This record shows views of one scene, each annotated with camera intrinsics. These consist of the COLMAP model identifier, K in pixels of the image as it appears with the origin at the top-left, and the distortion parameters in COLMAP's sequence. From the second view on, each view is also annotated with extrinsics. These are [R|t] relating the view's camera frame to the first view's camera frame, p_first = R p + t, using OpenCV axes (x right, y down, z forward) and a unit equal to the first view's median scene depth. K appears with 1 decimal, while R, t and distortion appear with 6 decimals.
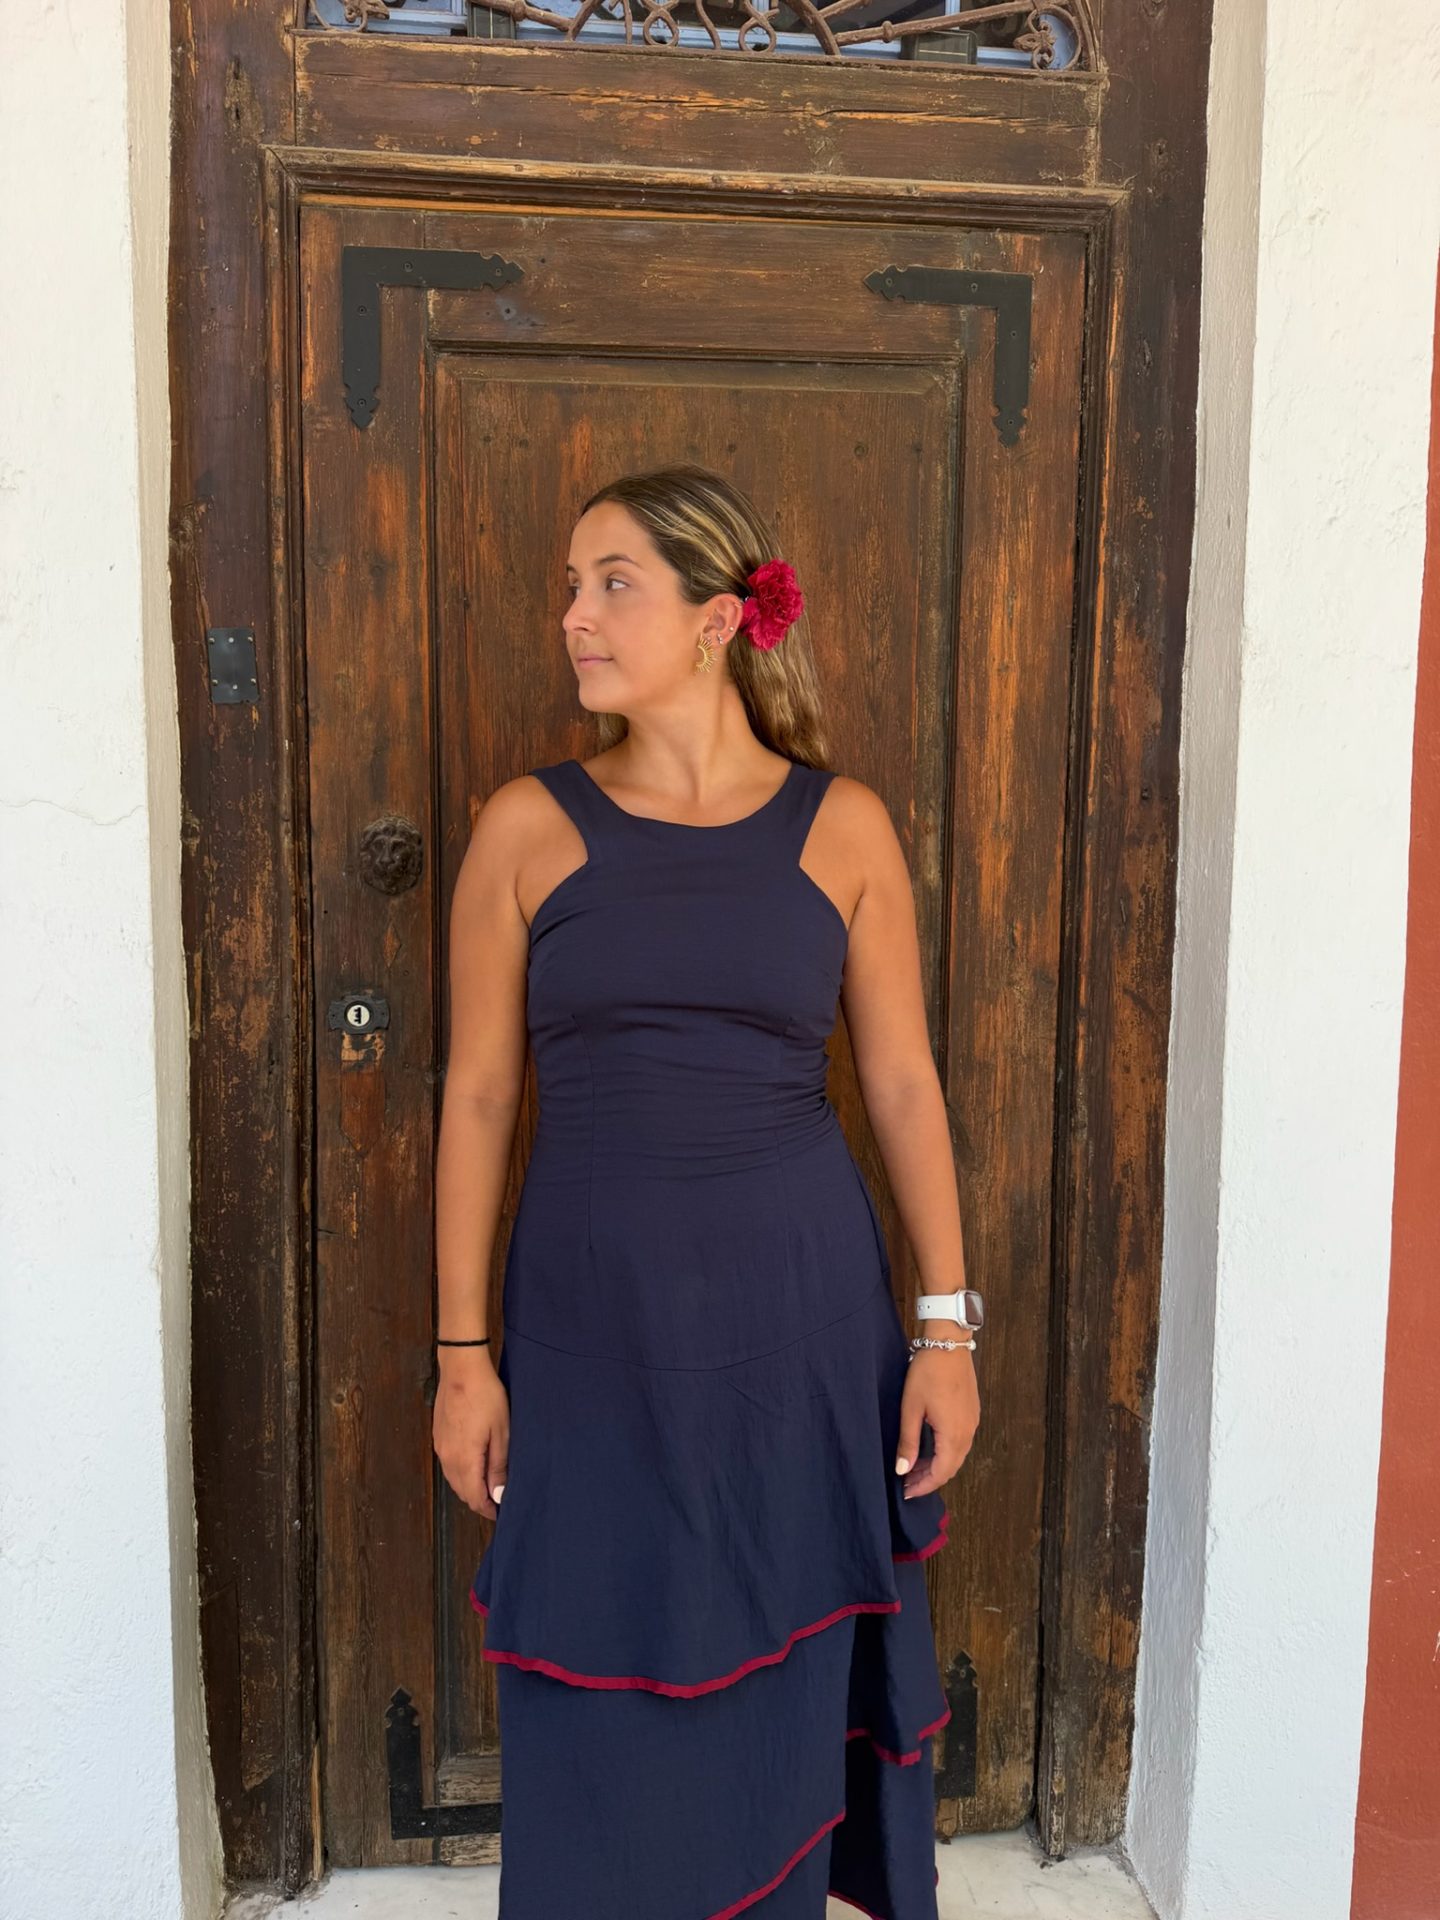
lens RADIAL K [[1345.9, 0, 719.6], [0, 1345.9, 970.5], [0, 0, 1]] dist [0.001865, -0.028145]
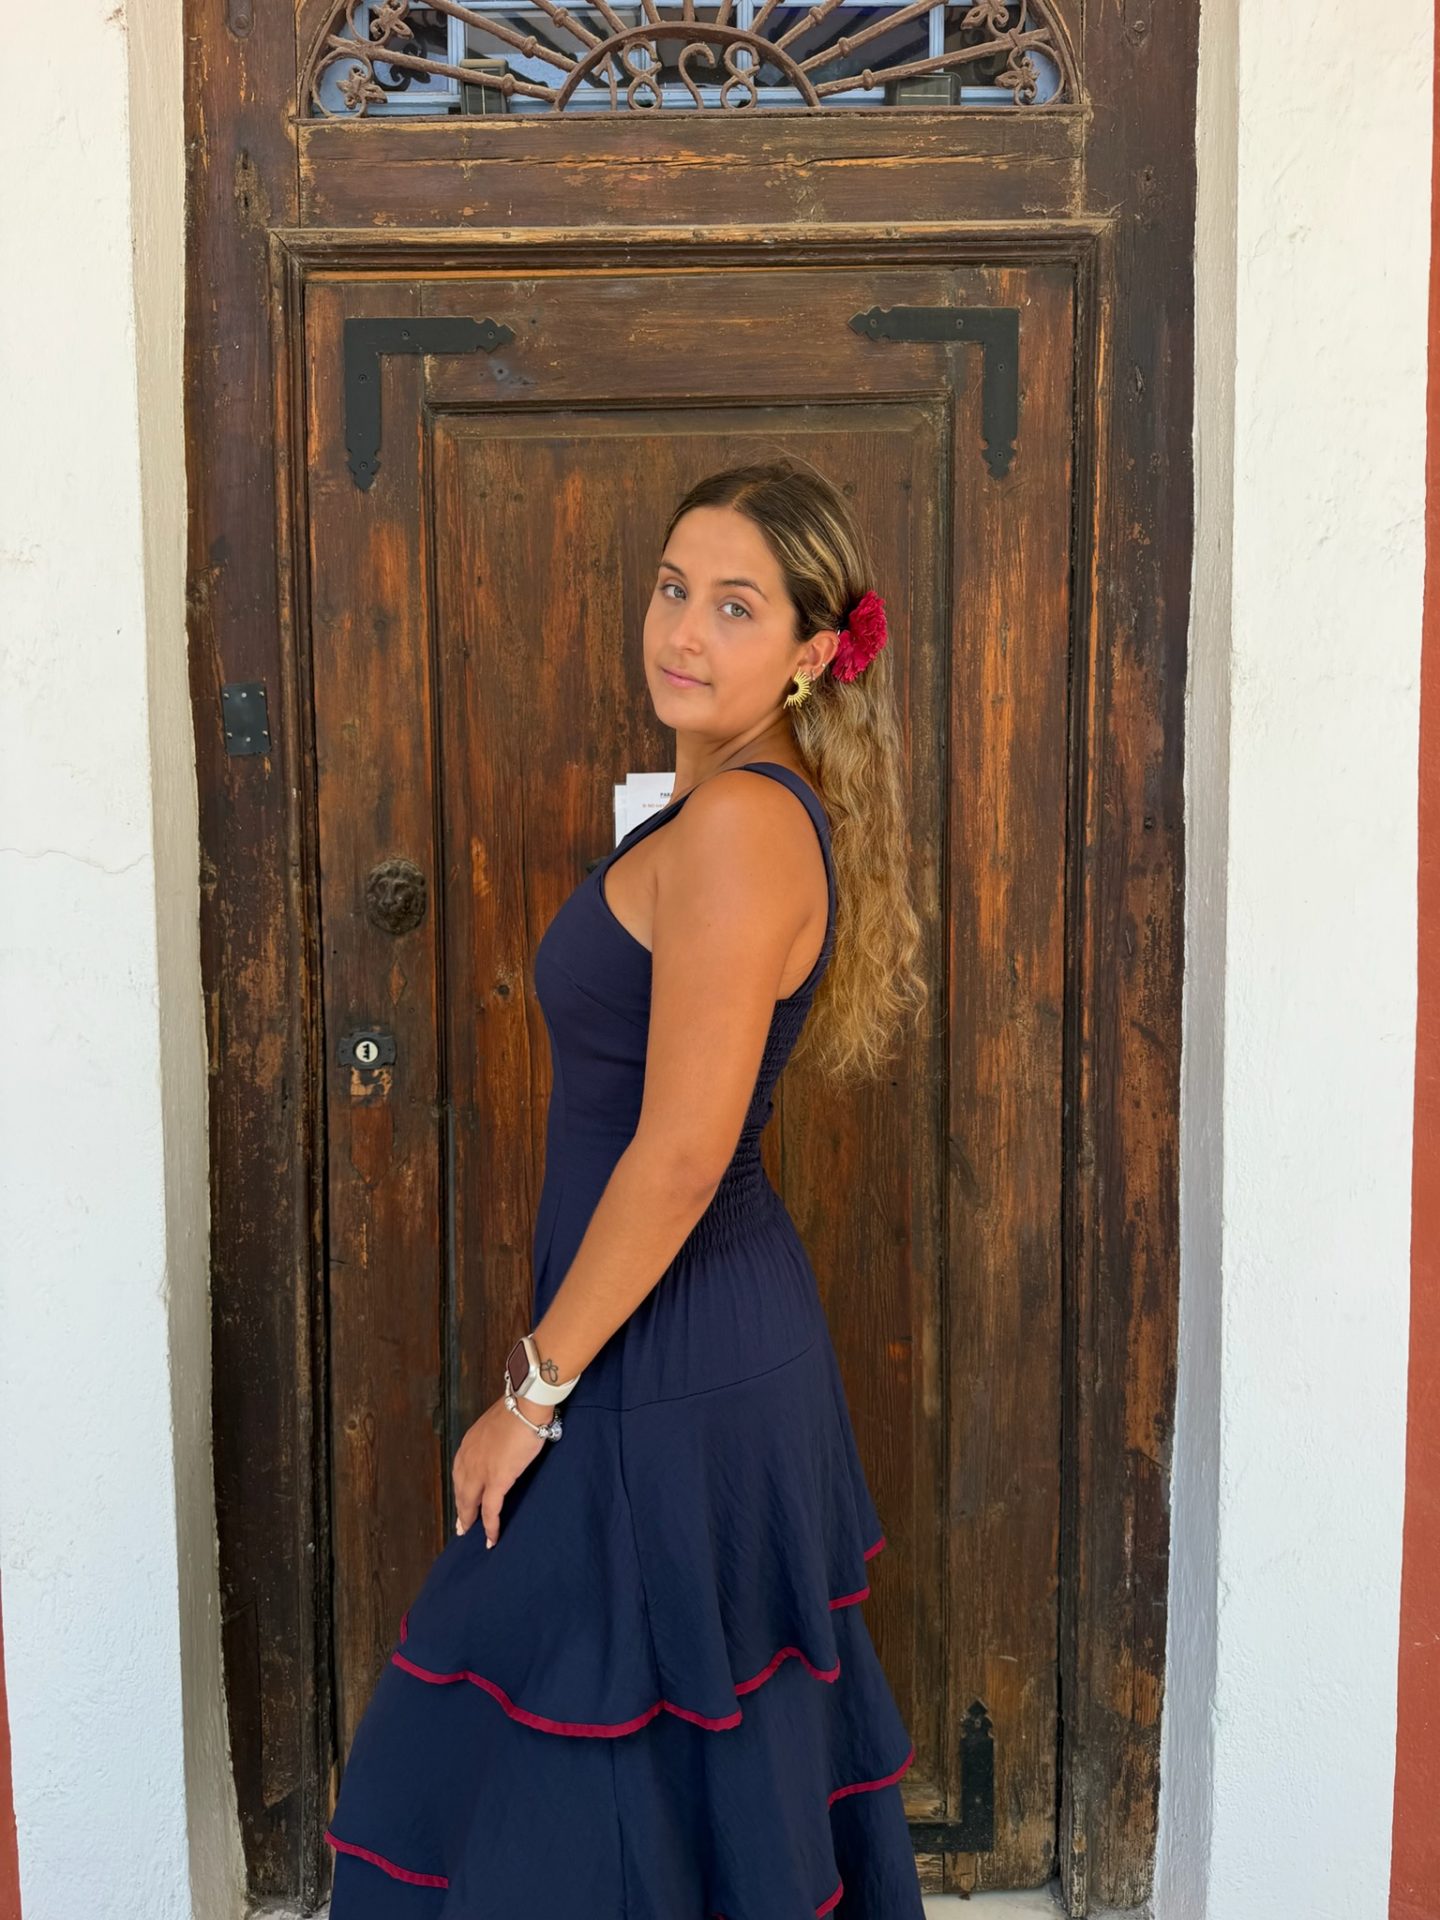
lens RADIAL K [[1345.9, 0, 724.0], [0, 1345.9, 963.7], [0, 0, 1]] dist [0.001865, -0.028145]
pose [[0.995188, -0.009753, -0.097500, 0.106357], [0.007129, 0.999604, -0.027225, -0.004144], [0.097727, 0.026399, 0.994863, -0.004164]]
